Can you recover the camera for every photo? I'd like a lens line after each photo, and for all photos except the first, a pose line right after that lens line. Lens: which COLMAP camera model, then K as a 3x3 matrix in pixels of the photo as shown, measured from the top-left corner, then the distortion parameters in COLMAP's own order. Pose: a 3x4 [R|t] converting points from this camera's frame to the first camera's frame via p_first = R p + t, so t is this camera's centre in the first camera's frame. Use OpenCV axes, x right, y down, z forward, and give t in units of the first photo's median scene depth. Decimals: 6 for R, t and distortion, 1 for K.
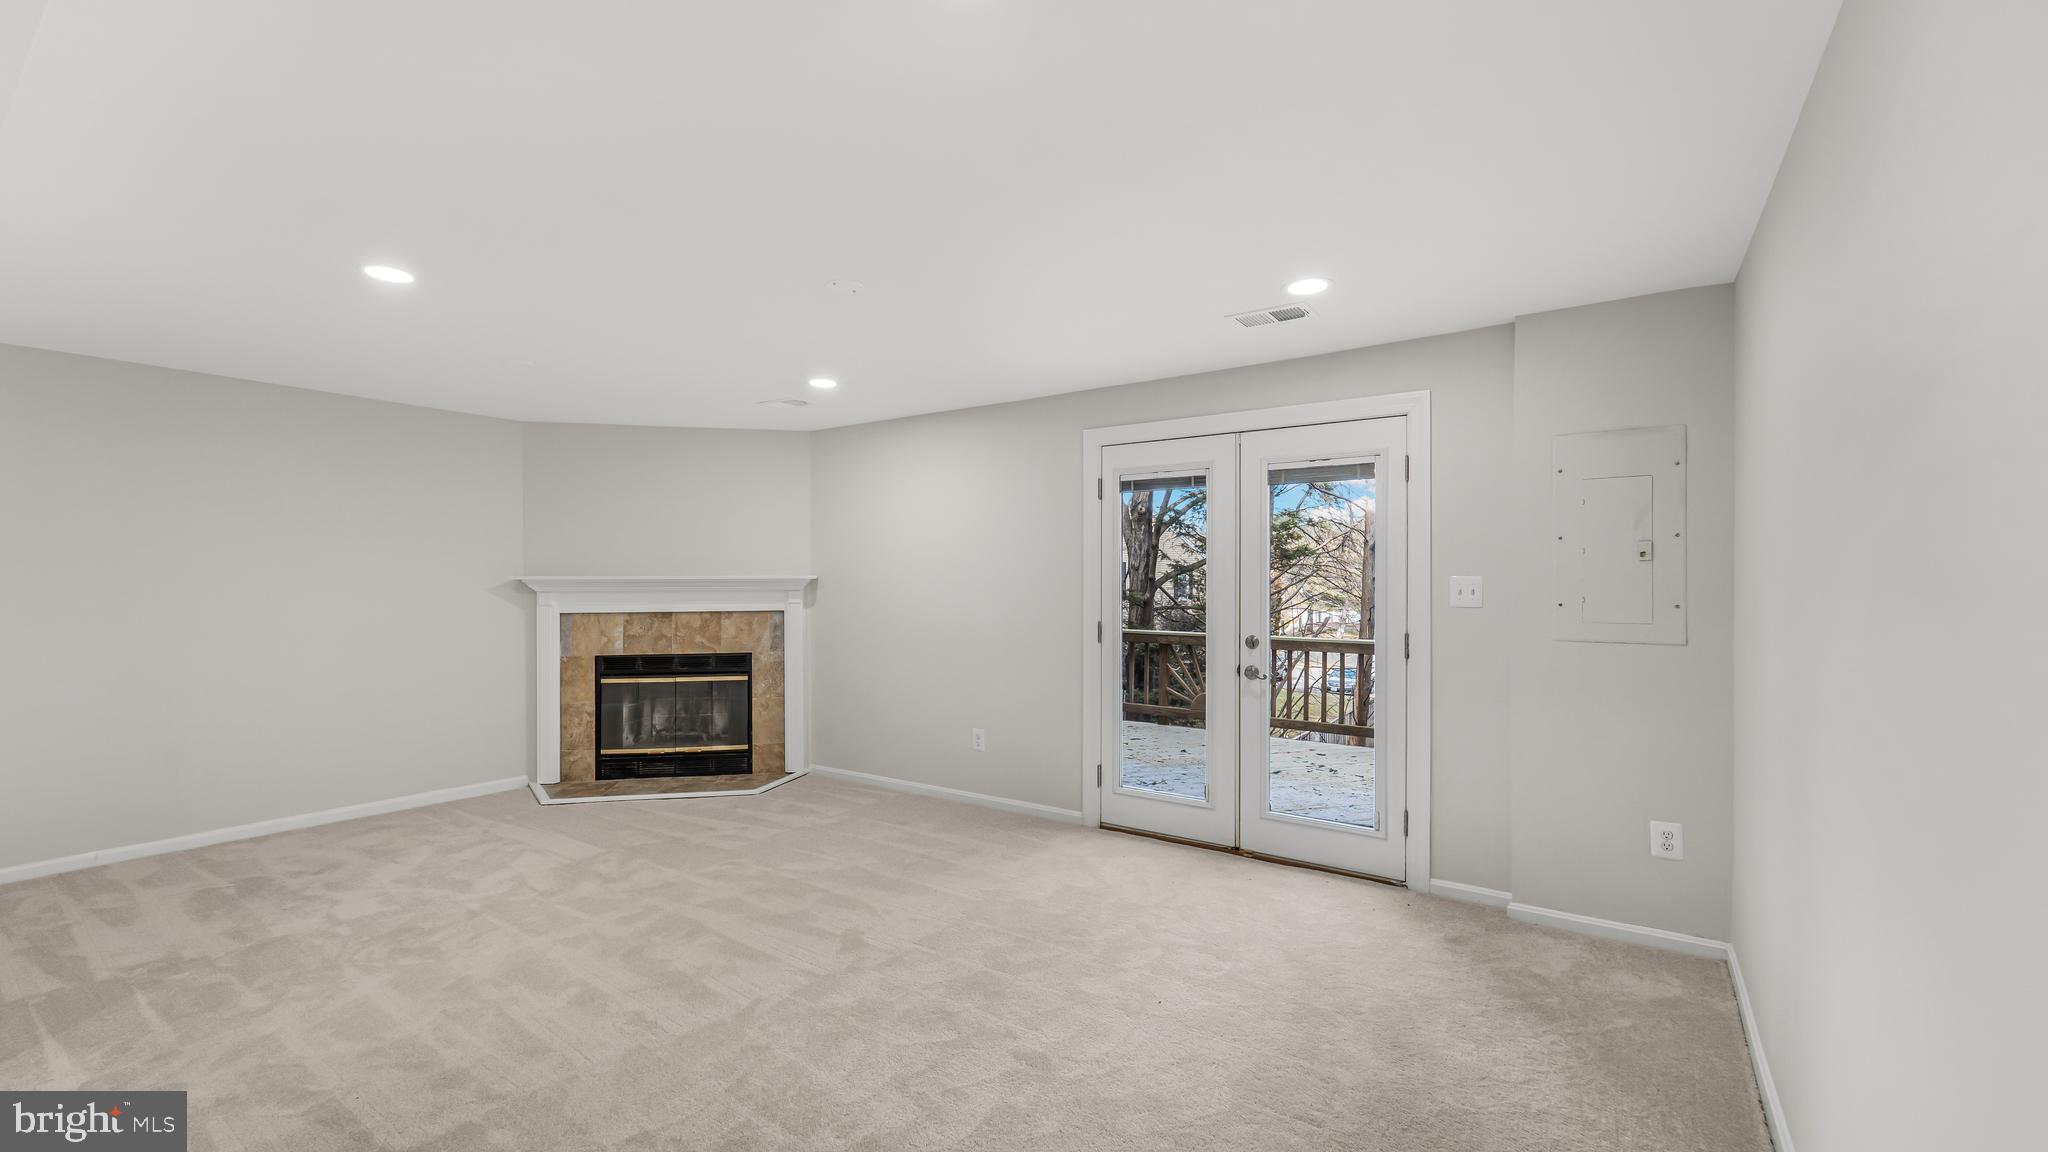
lens RADIAL K [[815.0, 0, 1028.1], [0, 815.0, 577.7], [0, 0, 1]] dist [0.001212, -0.000705]
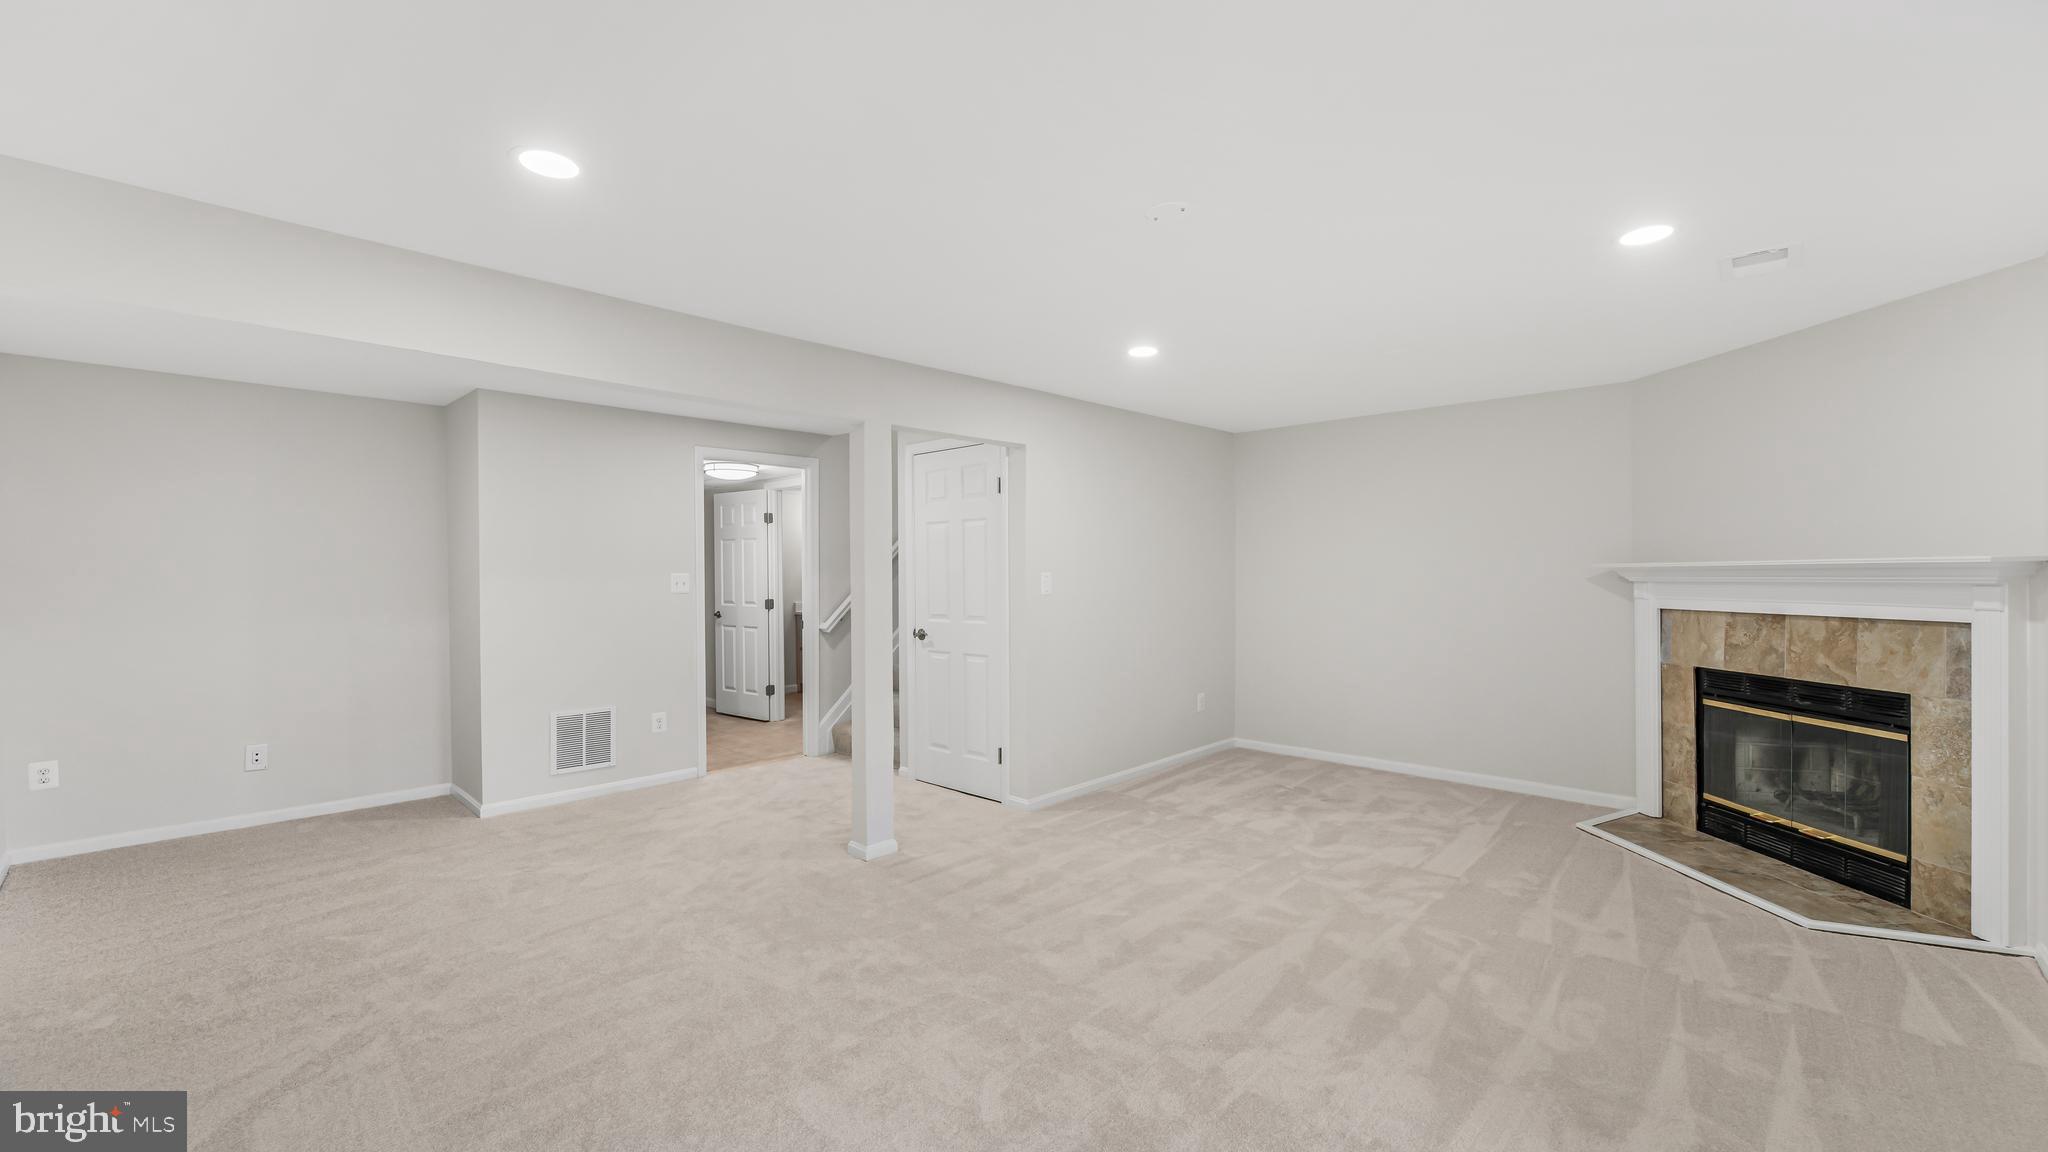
lens RADIAL K [[815.0, 0, 1028.1], [0, 815.0, 577.7], [0, 0, 1]] dist [0.001212, -0.000705]
pose [[-0.110897, 0.006614, -0.993810, 0.291901], [0.004861, 0.999970, 0.006112, 0.004947], [0.993820, -0.004153, -0.110925, 0.463174]]
